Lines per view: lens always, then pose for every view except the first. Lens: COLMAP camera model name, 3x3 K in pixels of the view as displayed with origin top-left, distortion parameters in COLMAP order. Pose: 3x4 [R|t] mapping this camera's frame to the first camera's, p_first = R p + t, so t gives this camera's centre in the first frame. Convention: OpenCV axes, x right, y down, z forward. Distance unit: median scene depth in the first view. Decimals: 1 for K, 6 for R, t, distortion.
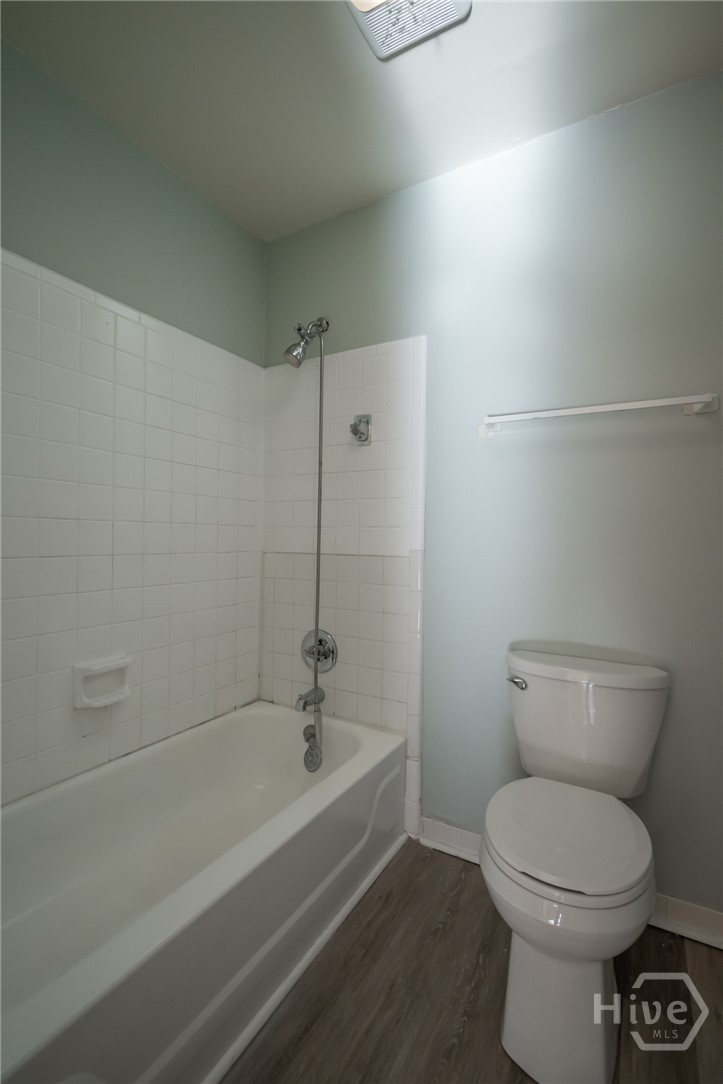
lens RADIAL K [[487.9, 0, 362.3], [0, 487.9, 541.1], [0, 0, 1]] dist [0.009845, -0.003831]
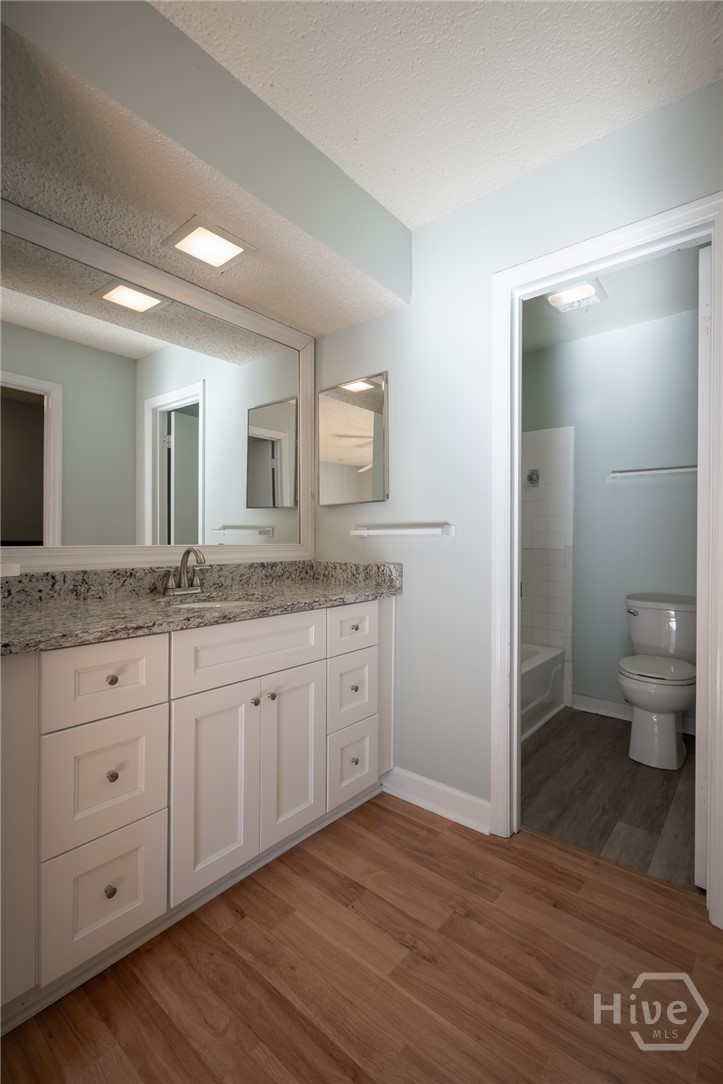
lens RADIAL K [[487.9, 0, 361.9], [0, 487.9, 538.0], [0, 0, 1]] dist [0.009845, -0.003831]
pose [[0.985161, -0.007993, -0.171449, -0.332923], [0.006311, 0.999926, -0.010354, 0.004745], [0.171519, 0.009119, 0.985139, -0.908795]]
